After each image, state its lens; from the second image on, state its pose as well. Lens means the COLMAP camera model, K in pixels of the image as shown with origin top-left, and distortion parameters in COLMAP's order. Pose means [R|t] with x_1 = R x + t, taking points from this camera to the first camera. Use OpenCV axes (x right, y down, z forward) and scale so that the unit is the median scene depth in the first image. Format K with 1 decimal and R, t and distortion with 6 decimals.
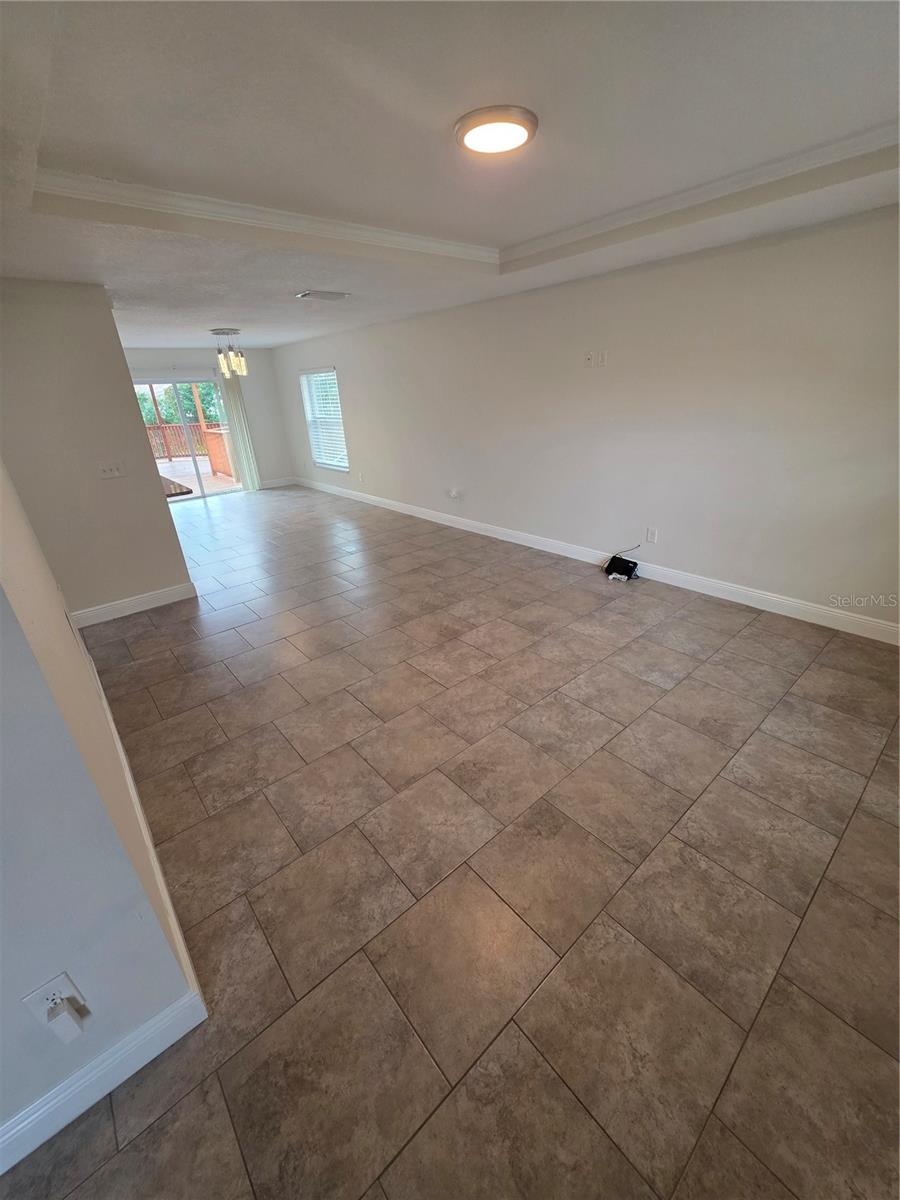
lens RADIAL K [[474.5, 0, 452.5], [0, 474.5, 600.3], [0, 0, 1]] dist [0.000721, 0.000027]
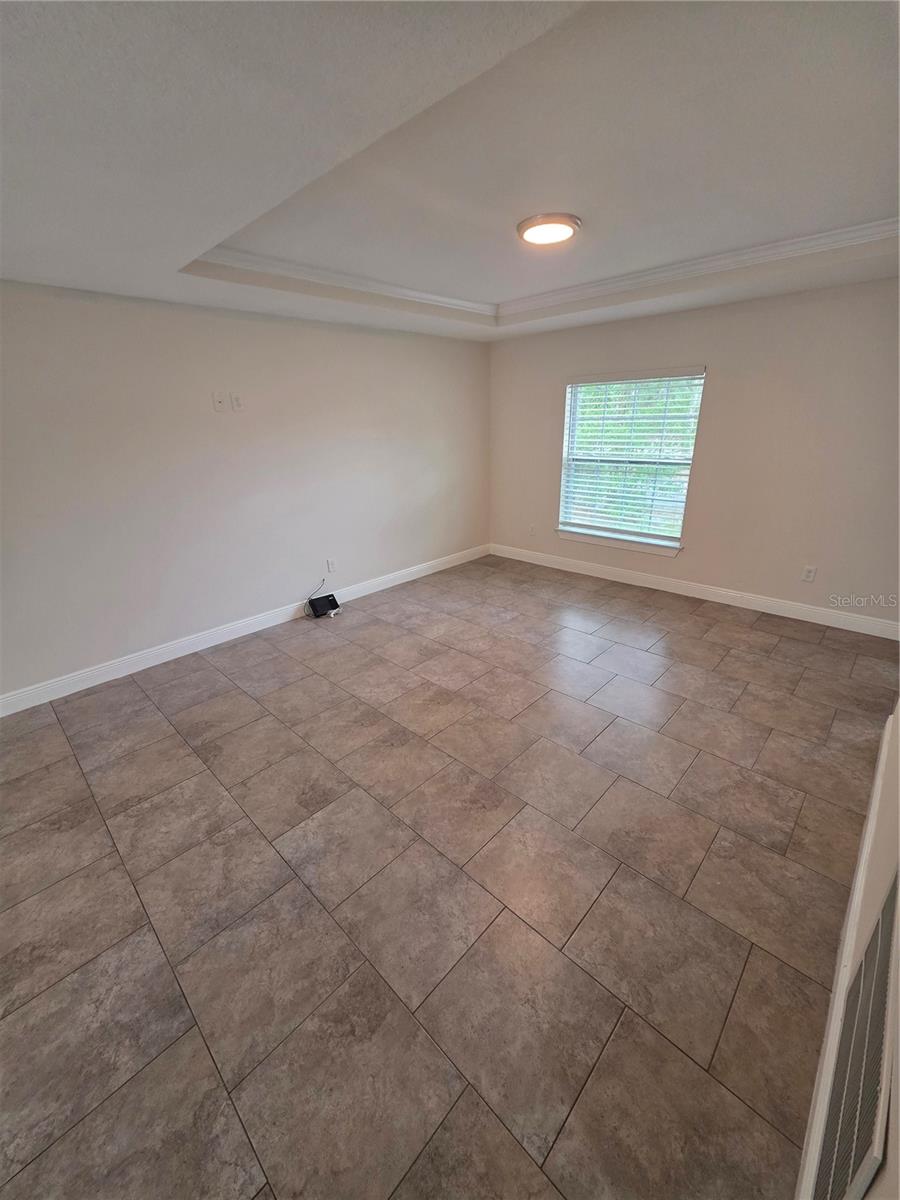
lens RADIAL K [[474.5, 0, 452.5], [0, 474.5, 600.3], [0, 0, 1]] dist [0.000721, 0.000027]
pose [[-0.094835, -0.311483, 0.945508, -0.844285], [0.439606, 0.839060, 0.320508, -0.382279], [-0.893170, 0.446047, 0.057357, 0.939995]]
